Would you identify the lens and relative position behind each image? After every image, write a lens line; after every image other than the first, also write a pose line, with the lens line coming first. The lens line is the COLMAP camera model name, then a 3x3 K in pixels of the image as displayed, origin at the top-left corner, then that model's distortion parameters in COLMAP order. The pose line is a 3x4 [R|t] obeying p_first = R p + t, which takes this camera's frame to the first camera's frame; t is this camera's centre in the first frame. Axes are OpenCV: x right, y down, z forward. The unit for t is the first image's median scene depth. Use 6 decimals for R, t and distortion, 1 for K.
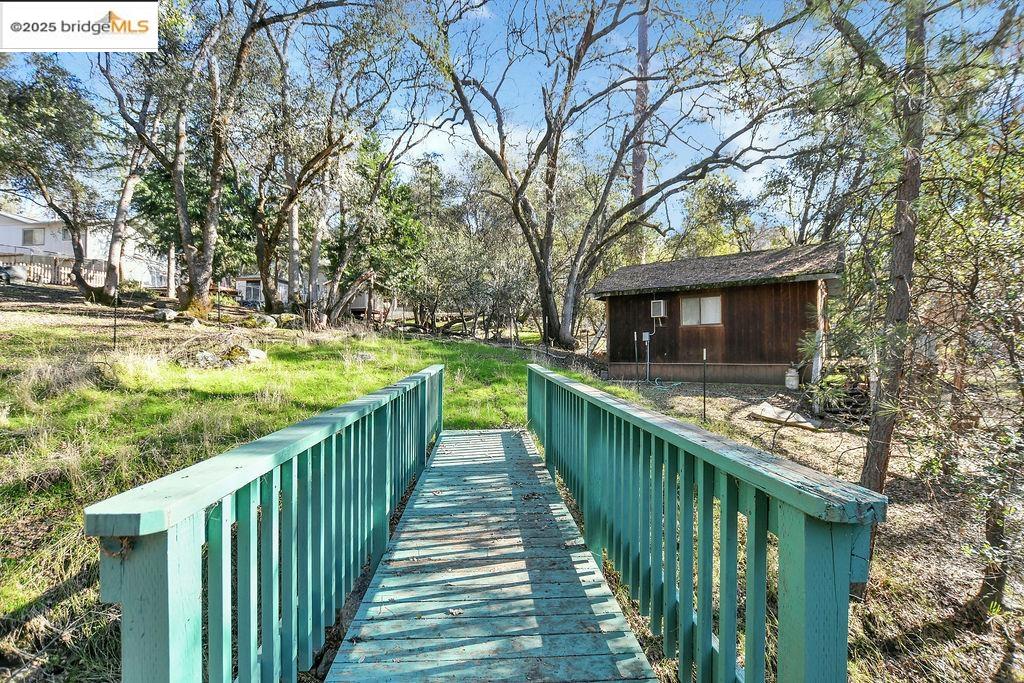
lens RADIAL K [[467.7, 0, 512.0], [0, 467.7, 341.5], [0, 0, 1]] dist [-0.032975, -0.000194]
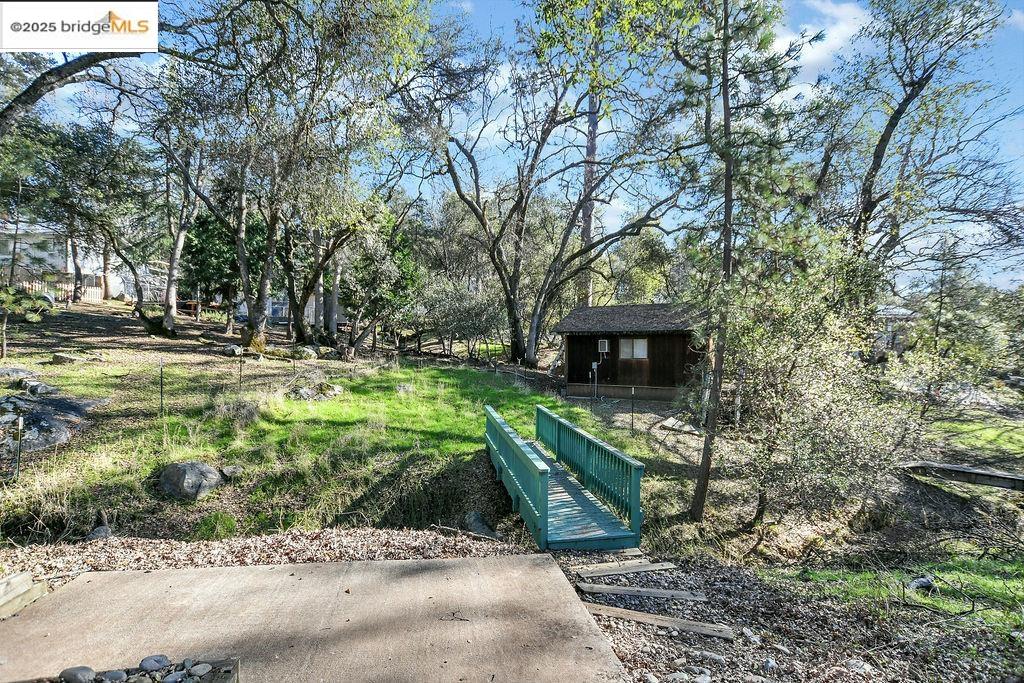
lens RADIAL K [[458.5, 0, 512.0], [0, 458.5, 341.5], [0, 0, 1]] dist [-0.031800, -0.000057]
pose [[0.993114, 0.009204, 0.116792, -0.112042], [-0.009997, 0.999931, 0.006204, -0.086535], [-0.116727, -0.007329, 0.993137, -0.309108]]
